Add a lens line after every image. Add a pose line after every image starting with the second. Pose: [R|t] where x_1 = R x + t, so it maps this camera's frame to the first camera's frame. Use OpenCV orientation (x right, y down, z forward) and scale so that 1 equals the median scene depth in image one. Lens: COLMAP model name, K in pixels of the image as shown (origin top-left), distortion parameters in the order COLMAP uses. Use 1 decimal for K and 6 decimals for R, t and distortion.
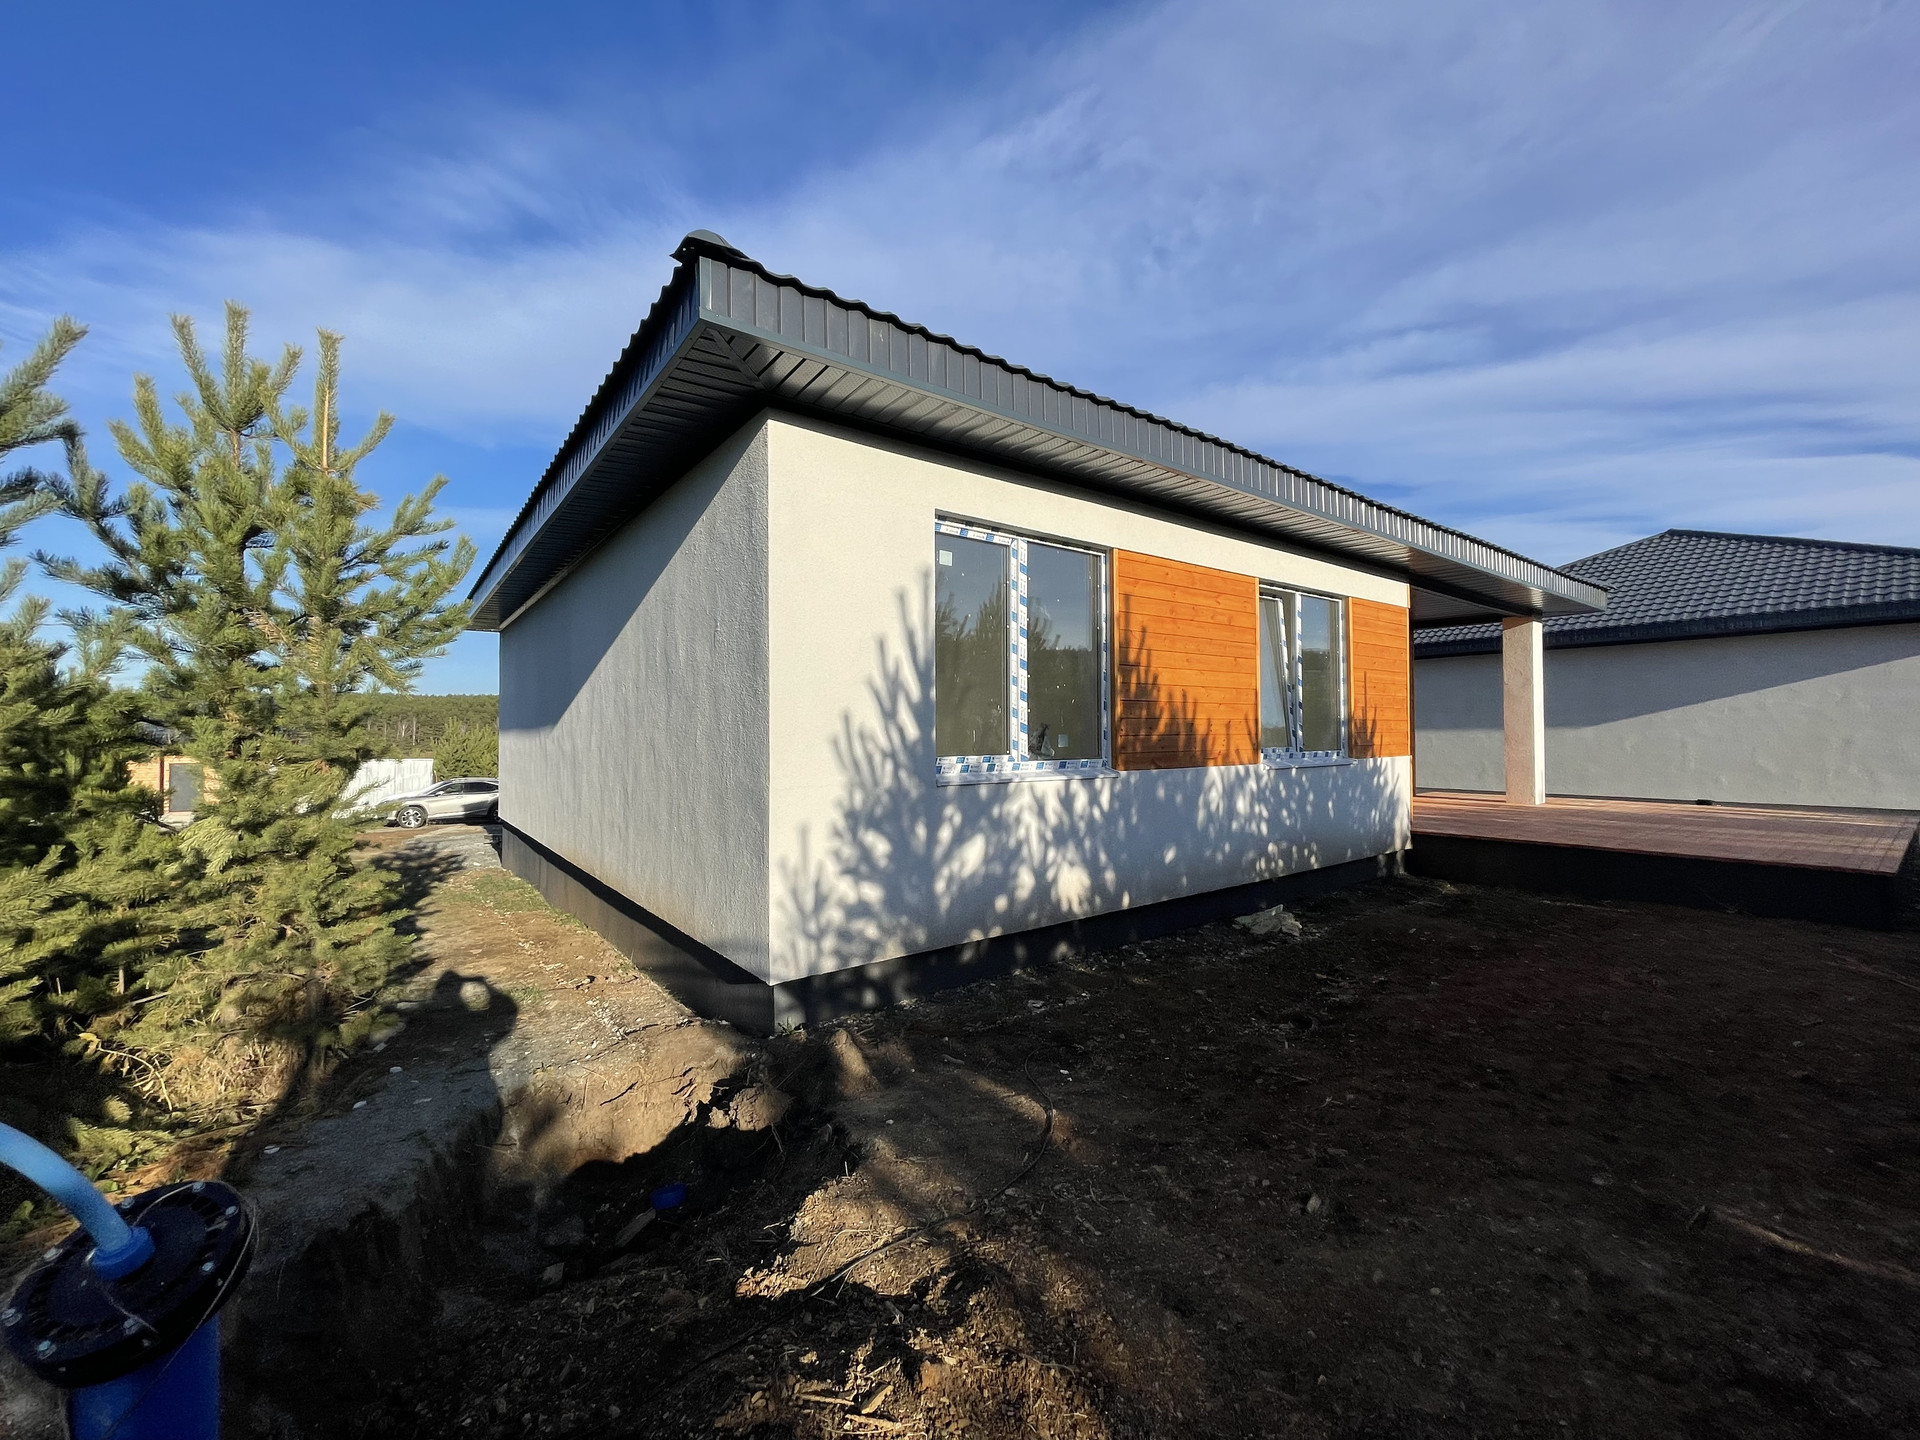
lens RADIAL K [[775.2, 0, 962.7], [0, 775.2, 727.4], [0, 0, 1]] dist [-0.003480, -0.000295]
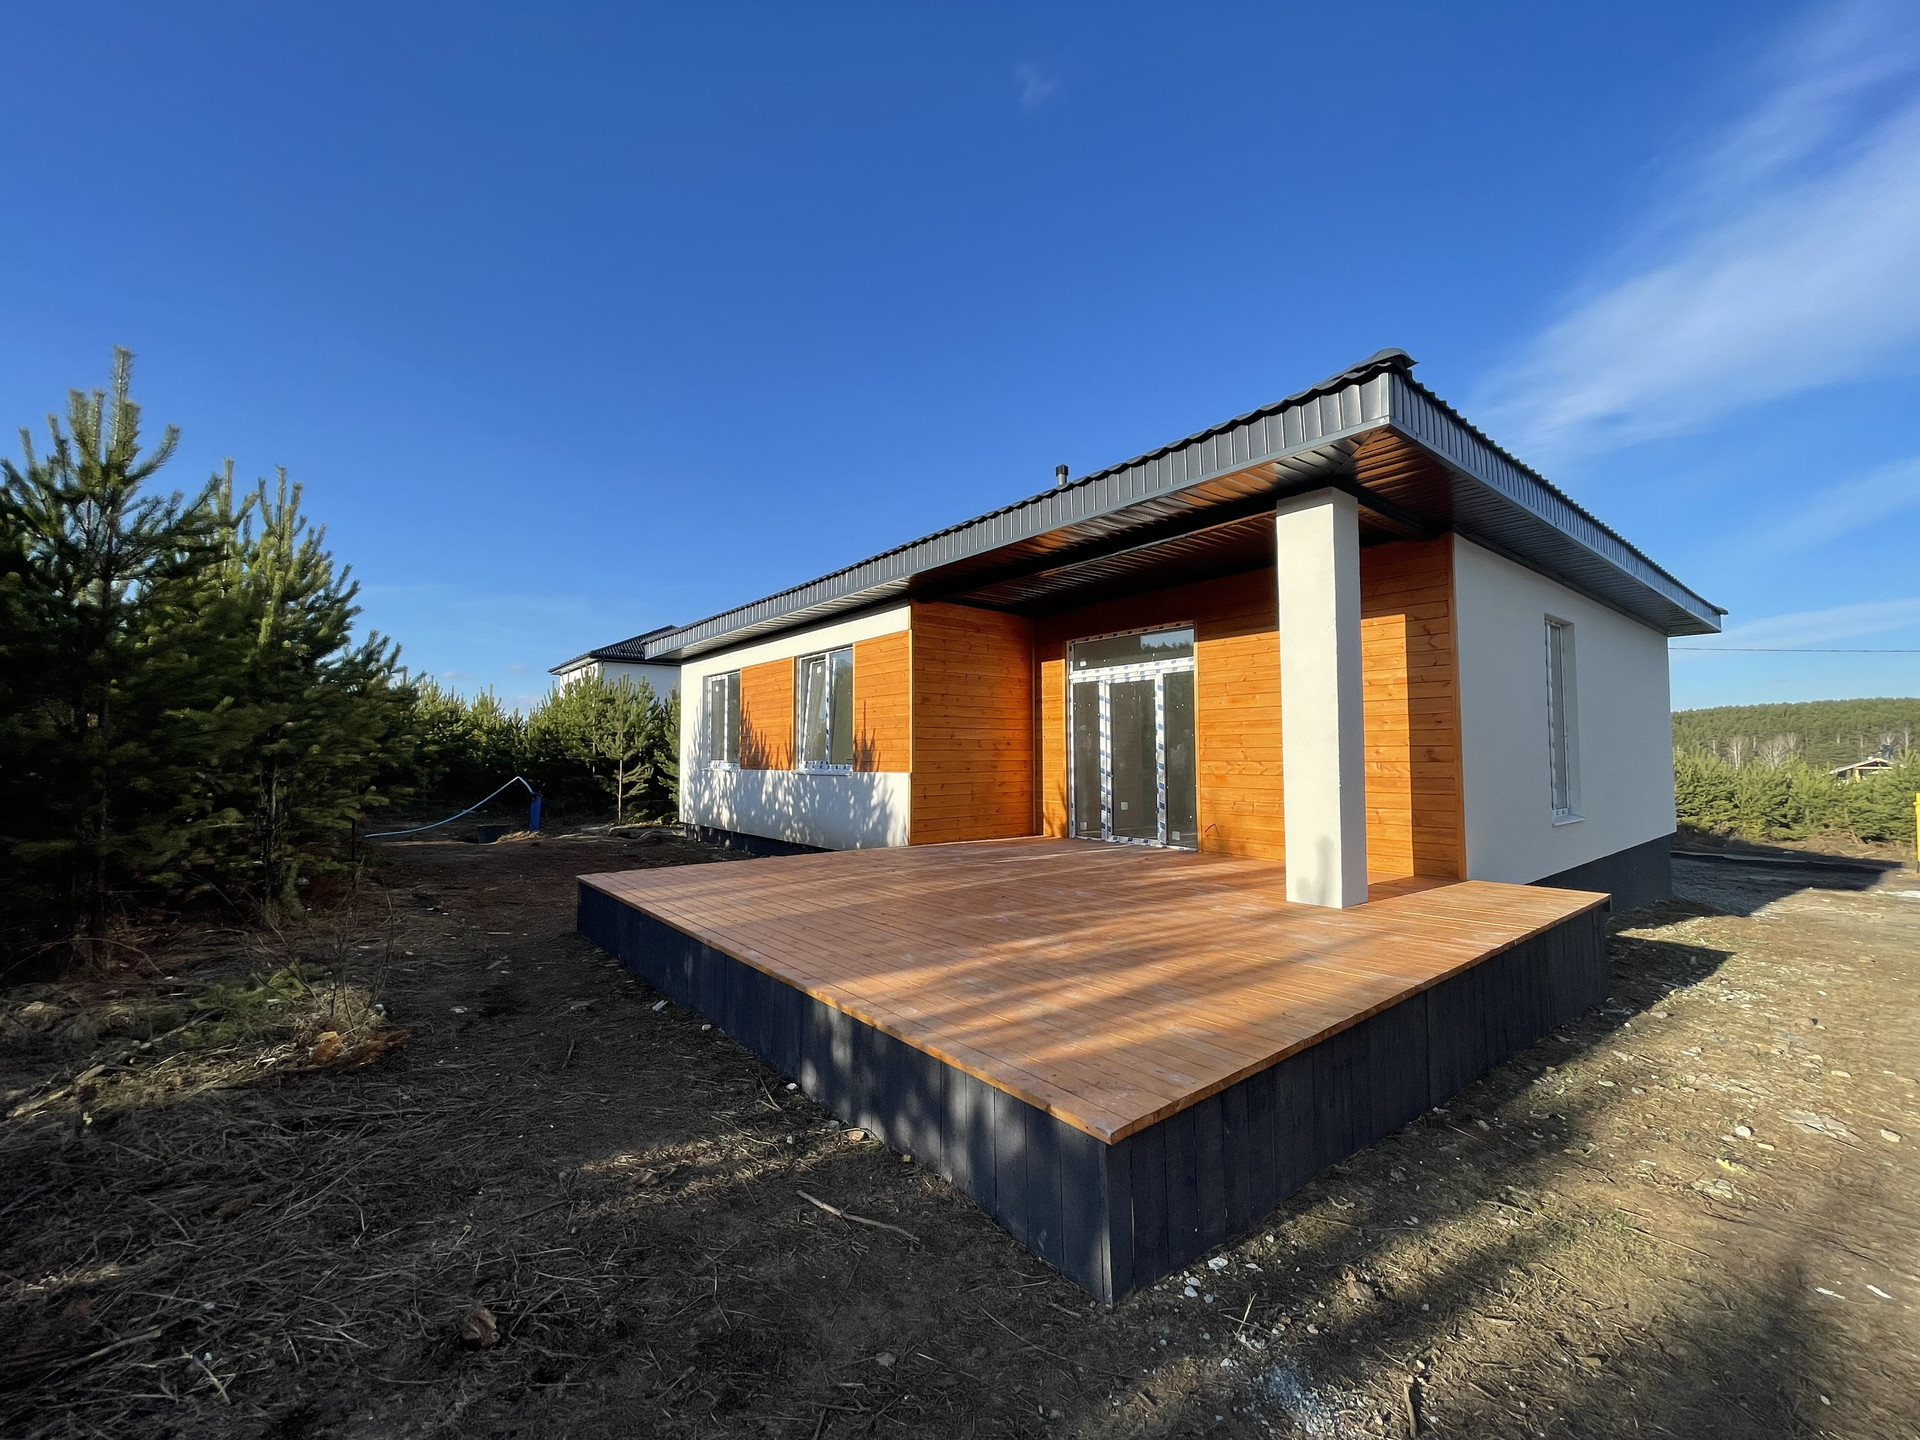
lens RADIAL K [[775.2, 0, 961.9], [0, 775.2, 718.3], [0, 0, 1]] dist [-0.003480, -0.000295]
pose [[0.021245, -0.055571, -0.998229, 2.022739], [0.004407, 0.998450, -0.055489, 0.028403], [0.999765, -0.003221, 0.021457, 1.323932]]
